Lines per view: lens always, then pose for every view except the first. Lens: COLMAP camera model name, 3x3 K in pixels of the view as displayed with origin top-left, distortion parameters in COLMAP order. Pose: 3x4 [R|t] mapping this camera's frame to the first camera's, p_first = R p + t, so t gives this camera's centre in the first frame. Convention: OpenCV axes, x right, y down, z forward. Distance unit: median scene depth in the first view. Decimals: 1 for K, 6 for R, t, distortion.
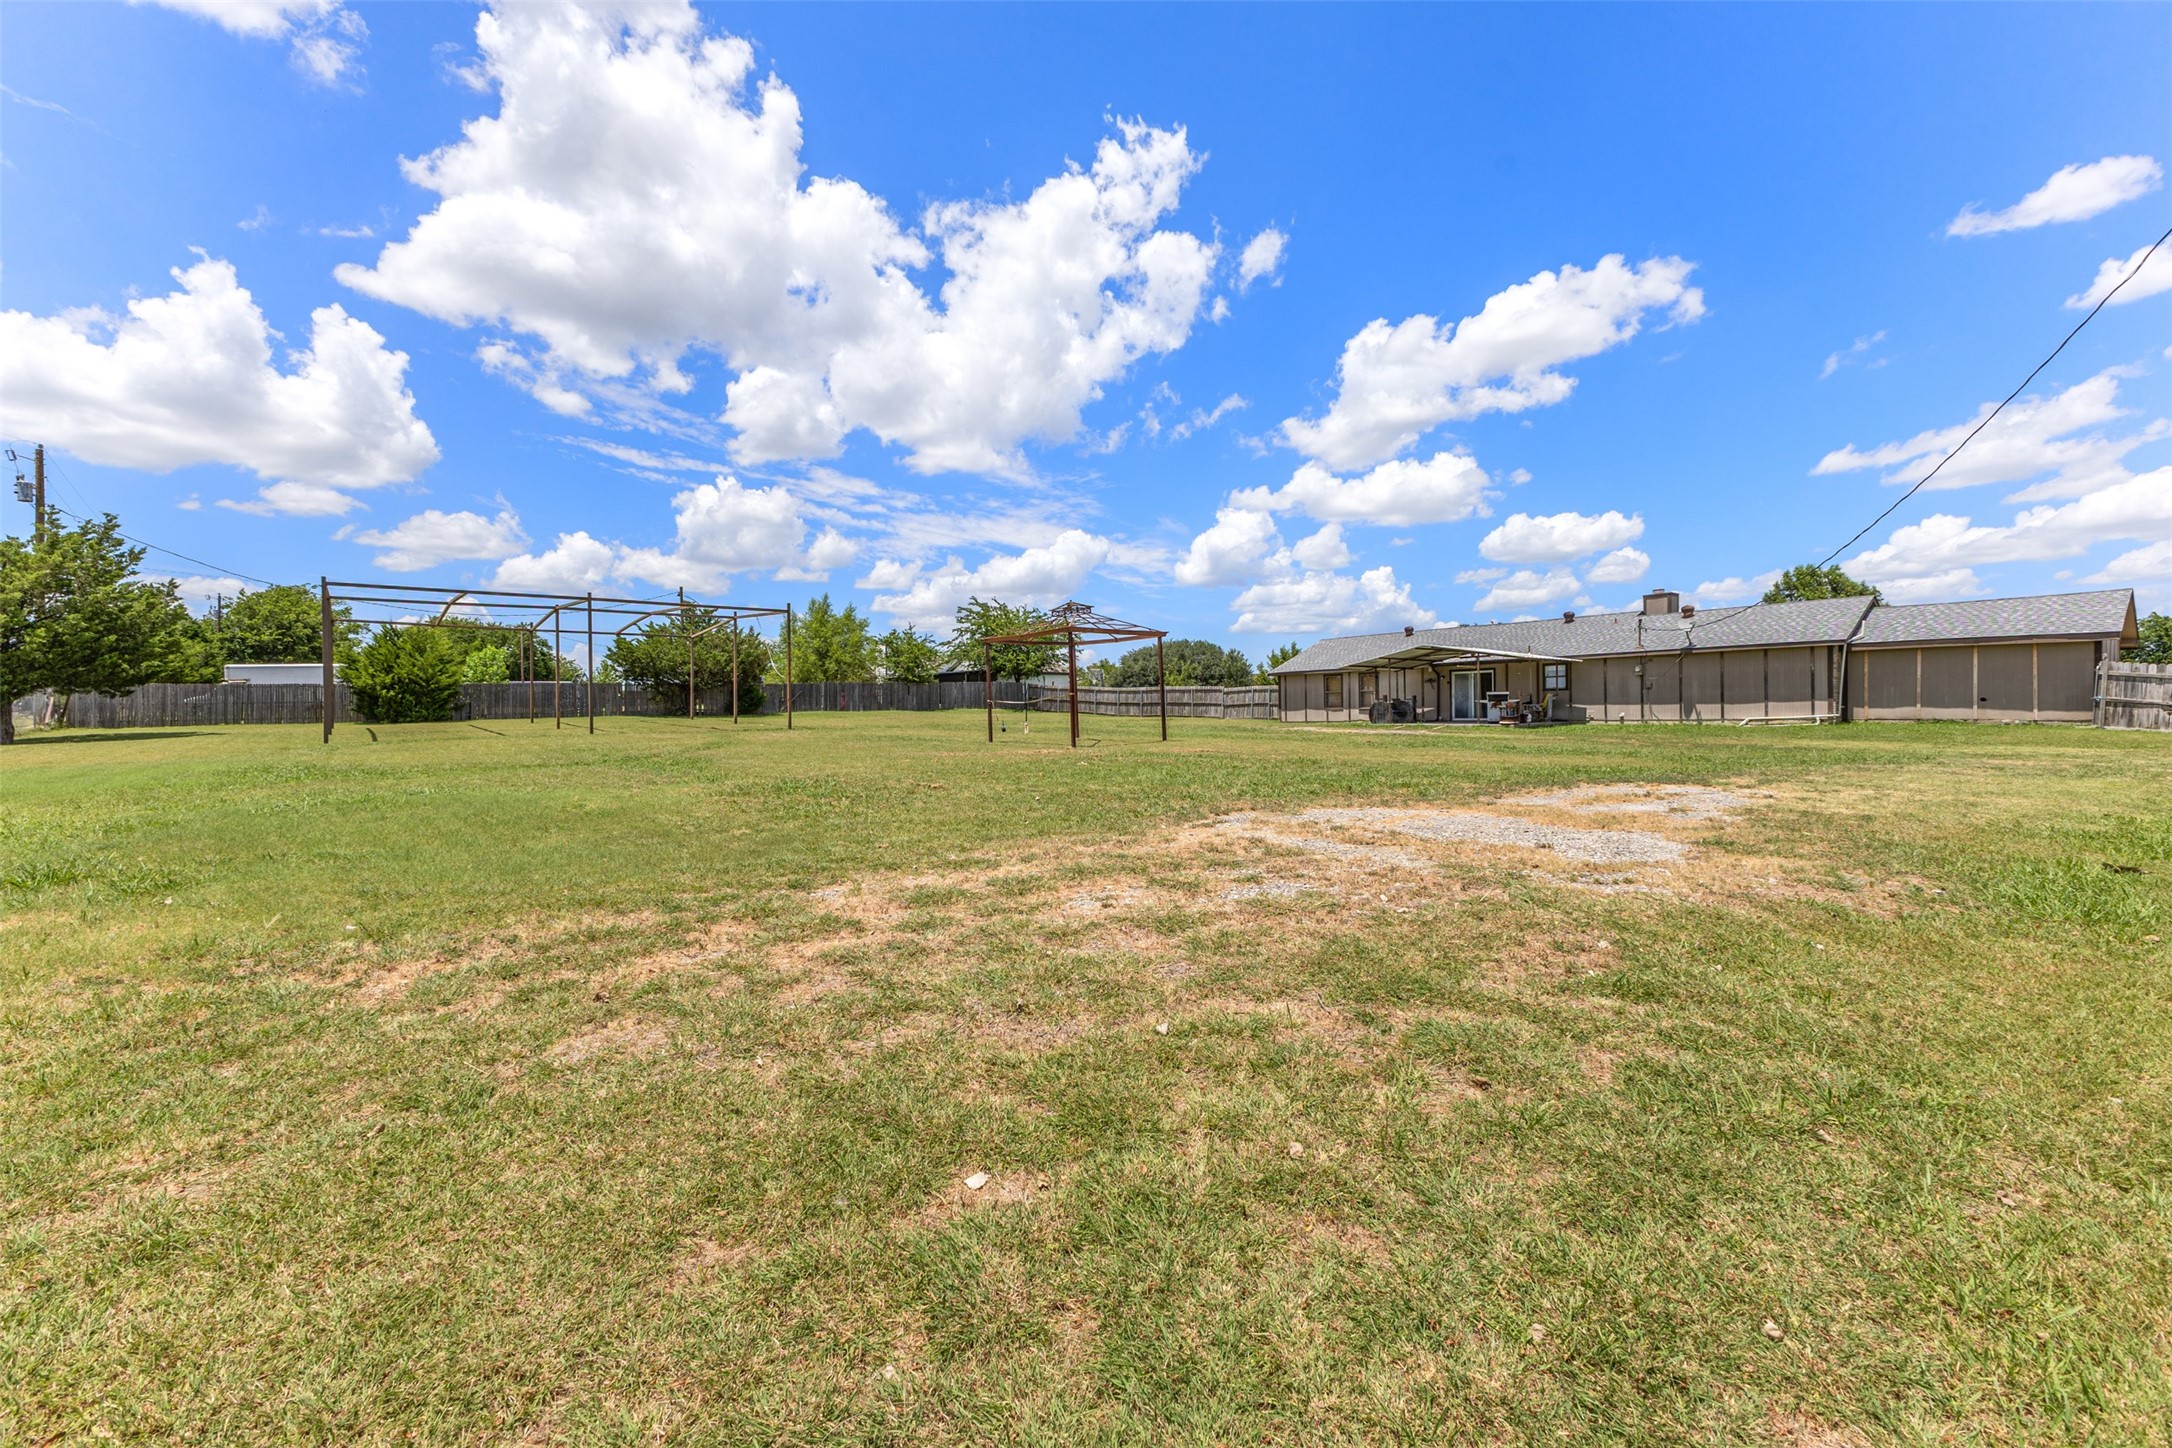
lens RADIAL K [[961.0, 0, 1086.0], [0, 961.0, 724.0], [0, 0, 1]] dist [0.011912, 0.000155]
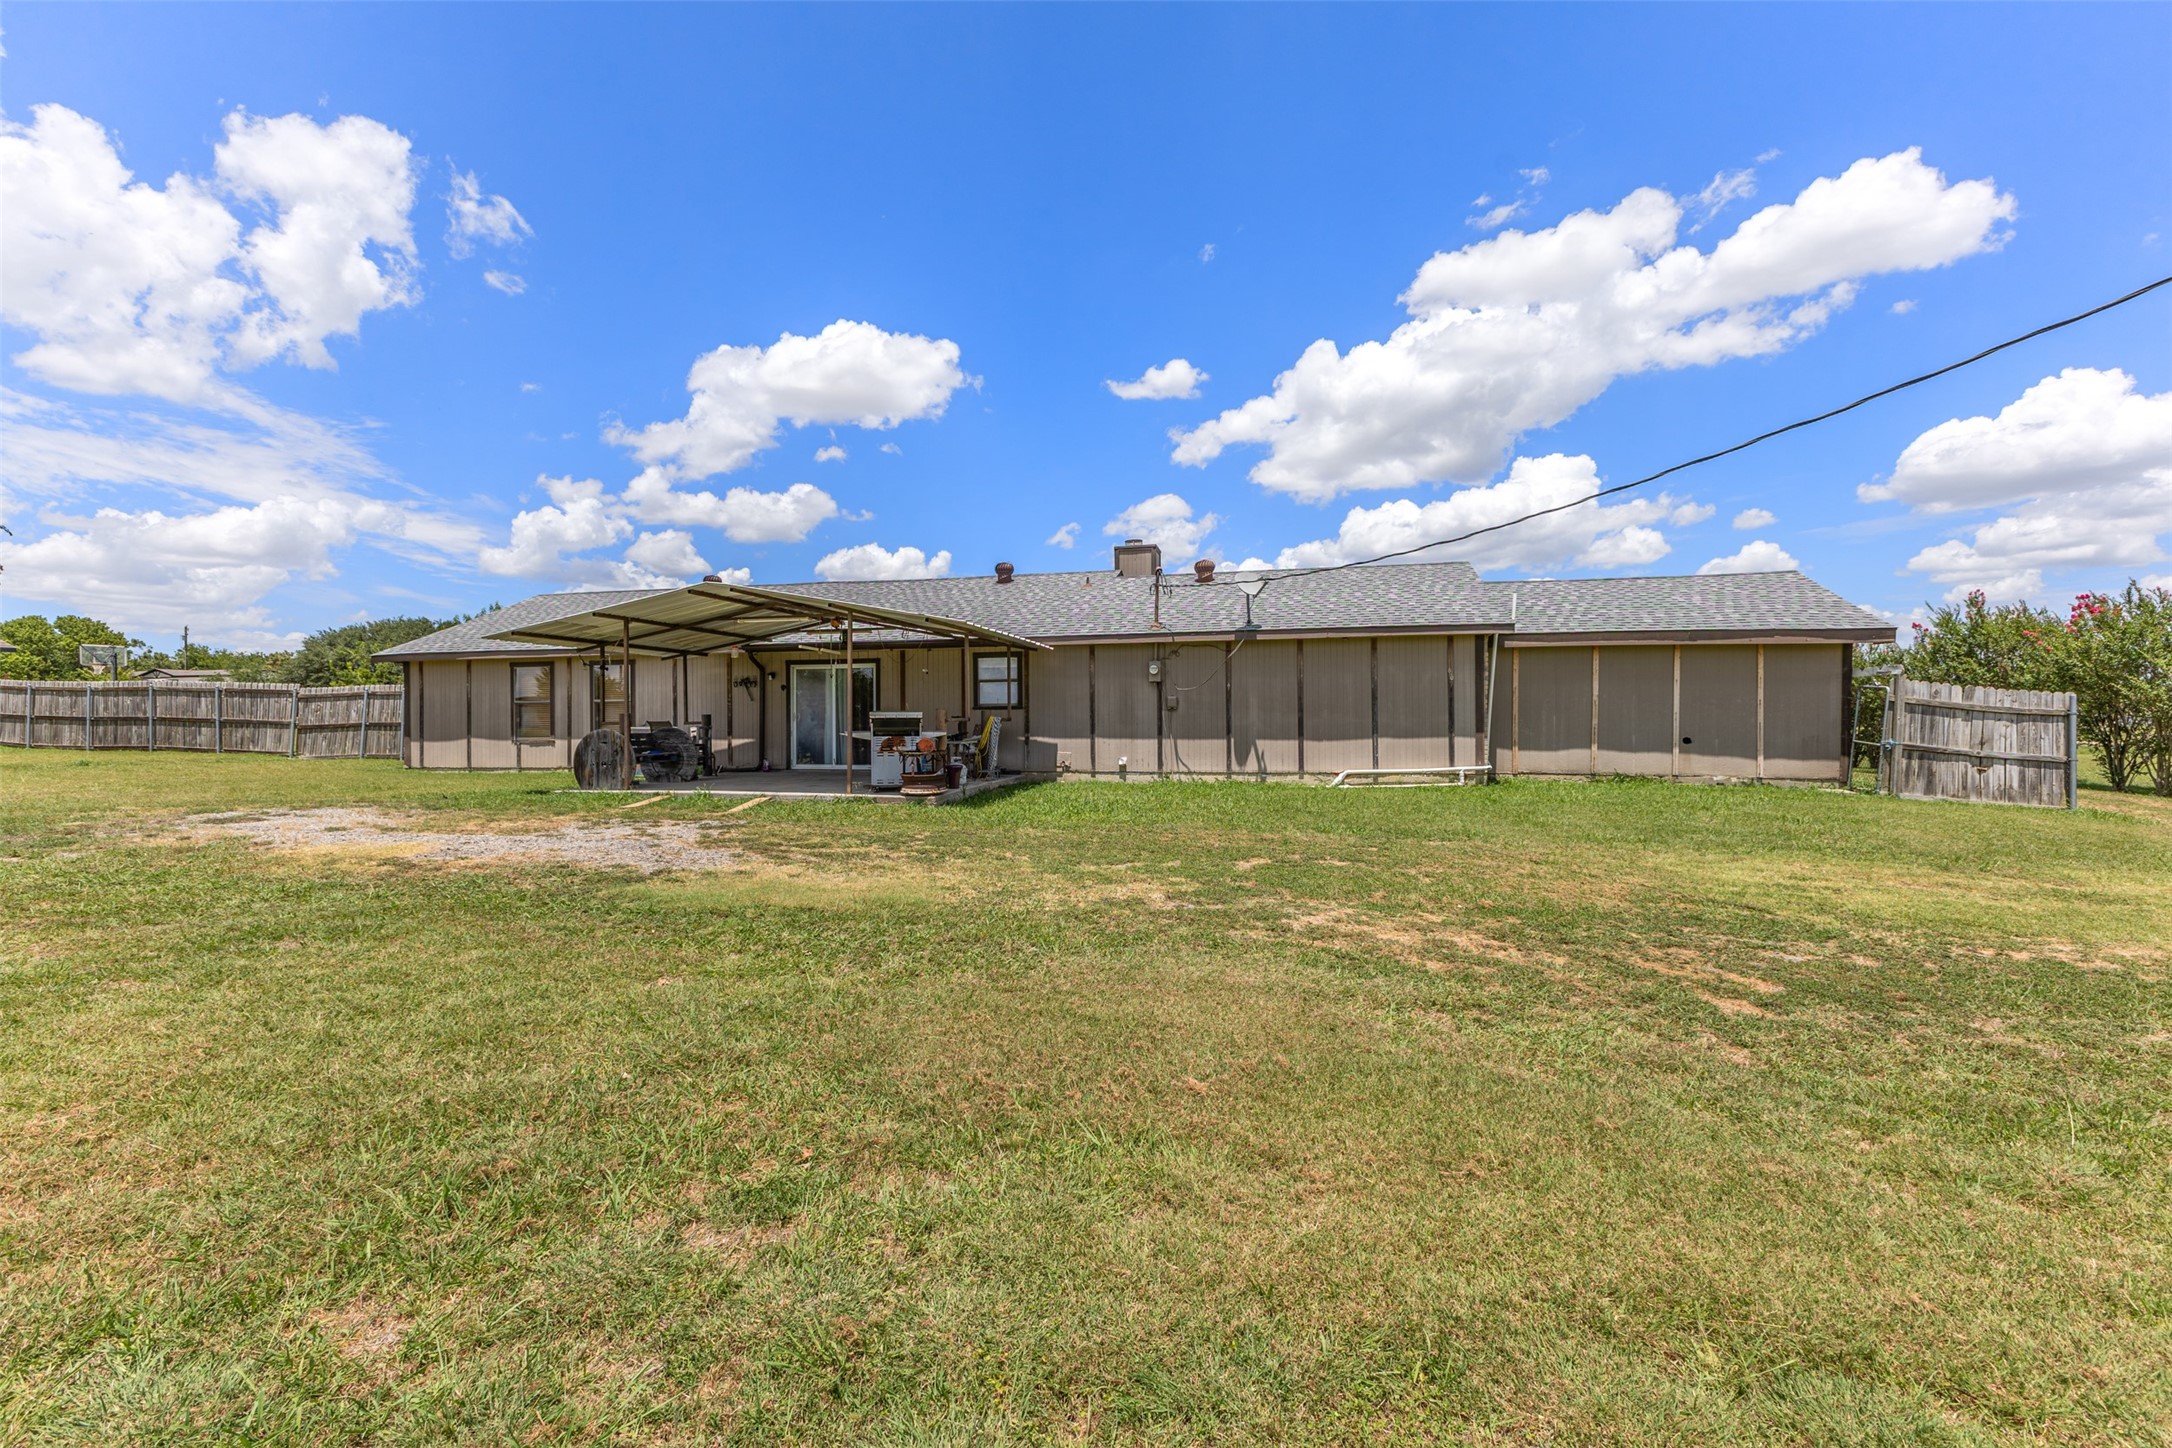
lens RADIAL K [[961.0, 0, 1086.0], [0, 961.0, 724.0], [0, 0, 1]] dist [0.011912, 0.000155]
pose [[0.795809, 0.004283, 0.605533, 0.236144], [0.000491, 0.999970, -0.007718, -0.024098], [-0.605548, 0.006440, 0.795783, 0.606246]]
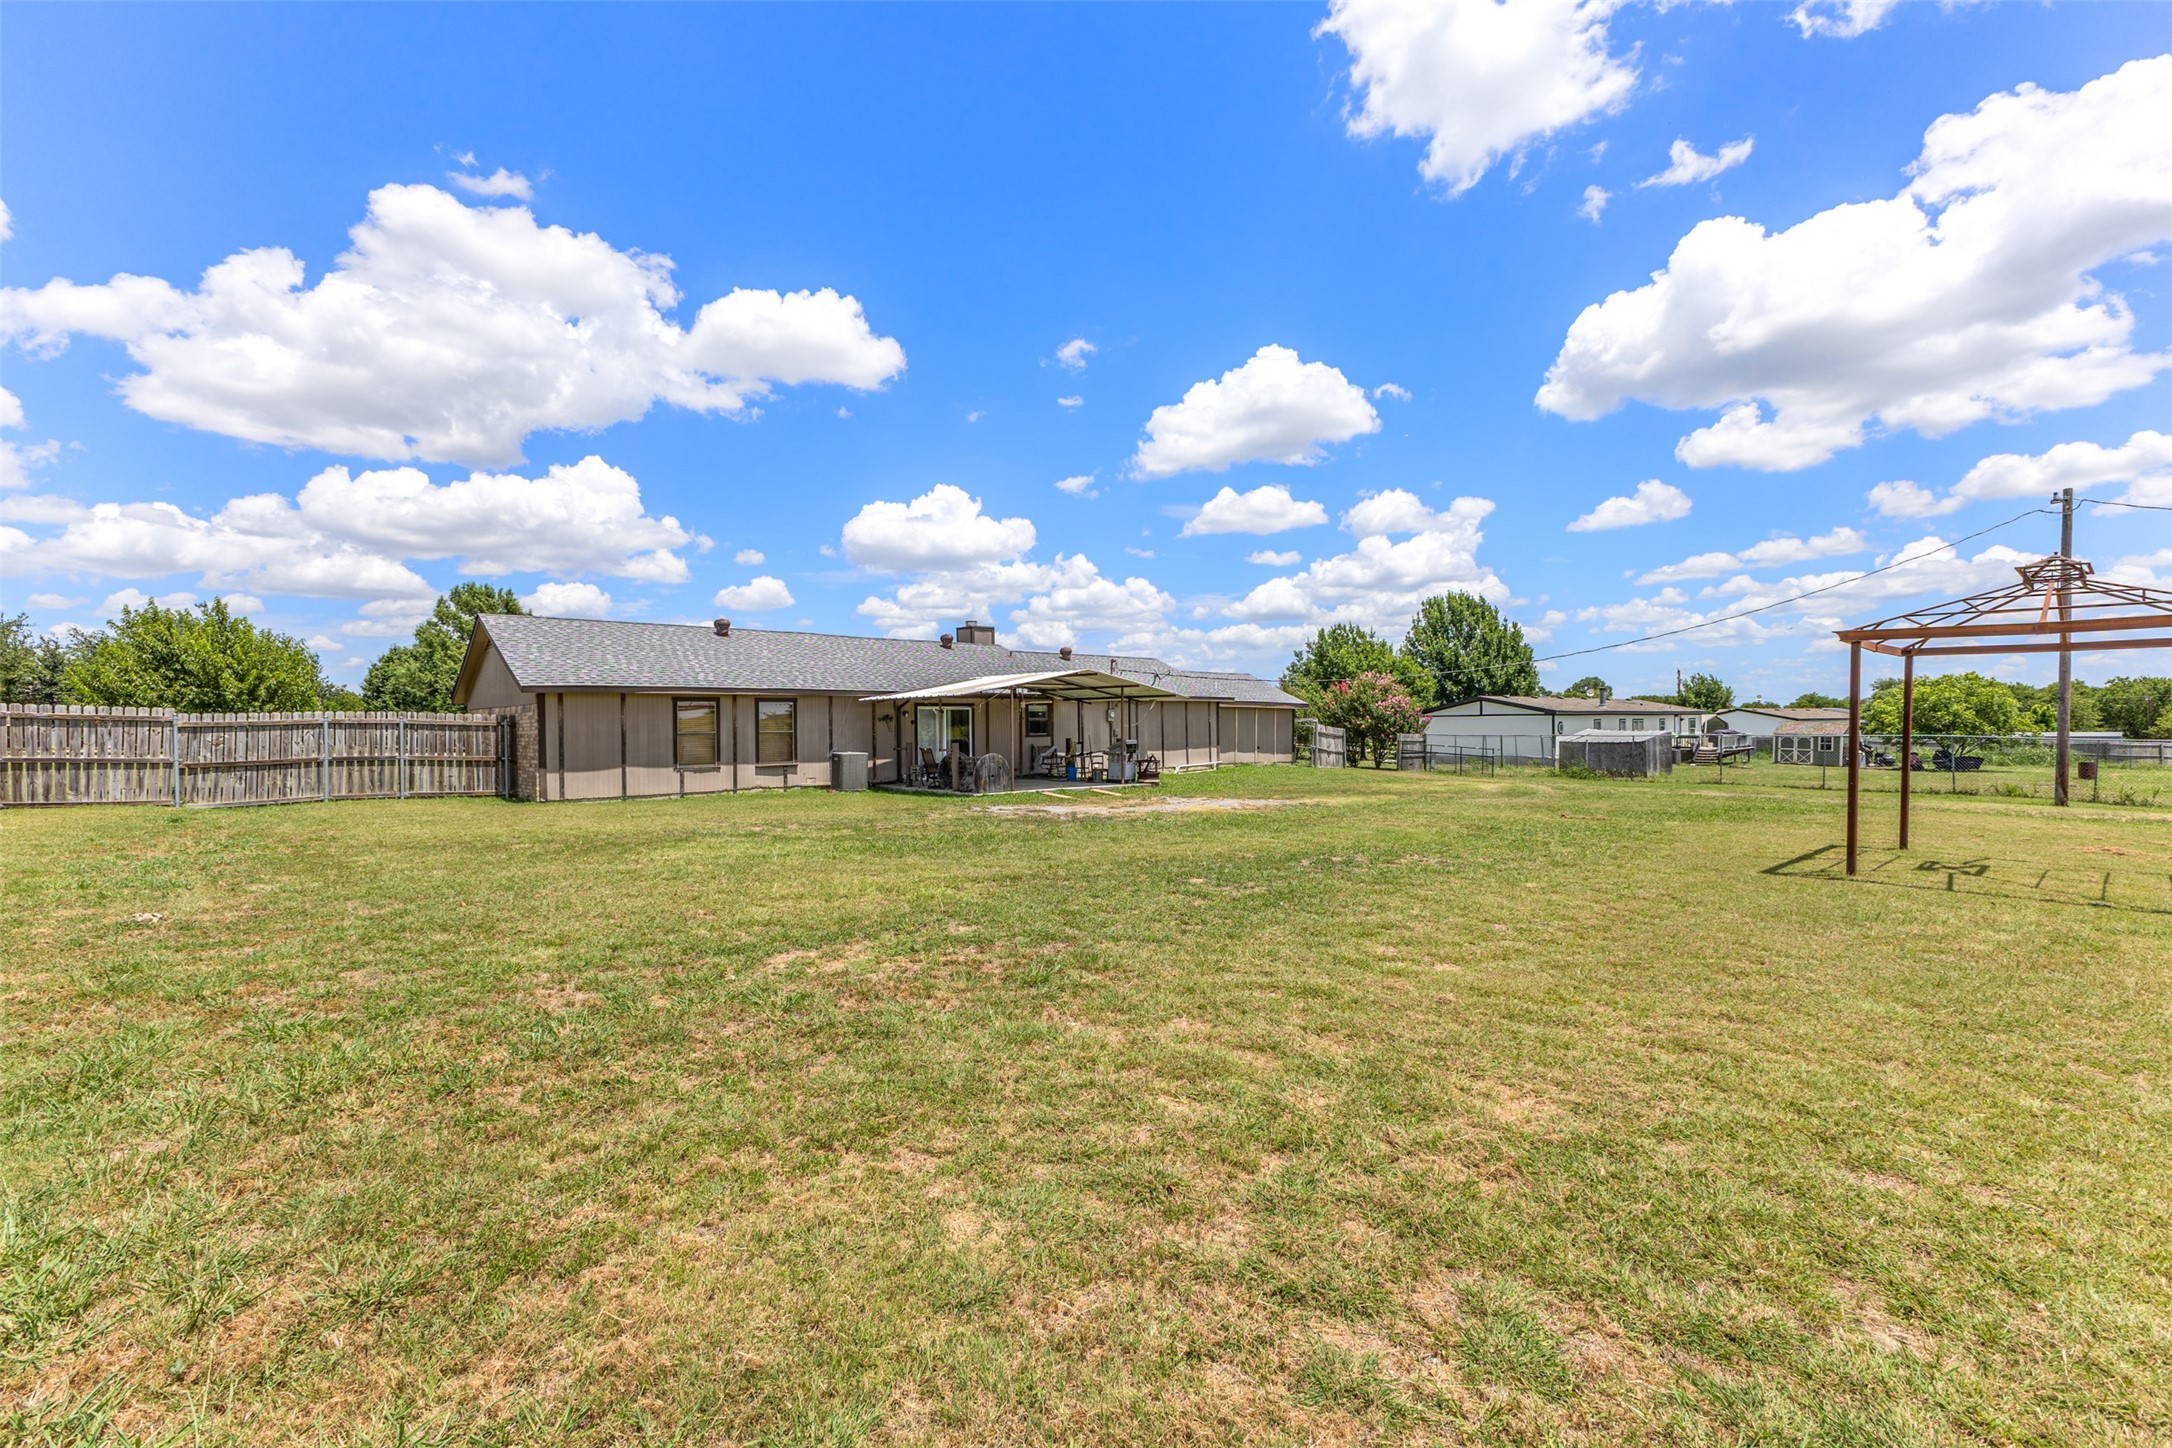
lens RADIAL K [[961.0, 0, 1086.0], [0, 961.0, 724.0], [0, 0, 1]] dist [0.011912, 0.000155]
pose [[-0.039444, 0.009121, 0.999180, -0.311859], [0.013809, 0.999868, -0.008582, -0.038521], [-0.999126, 0.013459, -0.039565, 1.012501]]
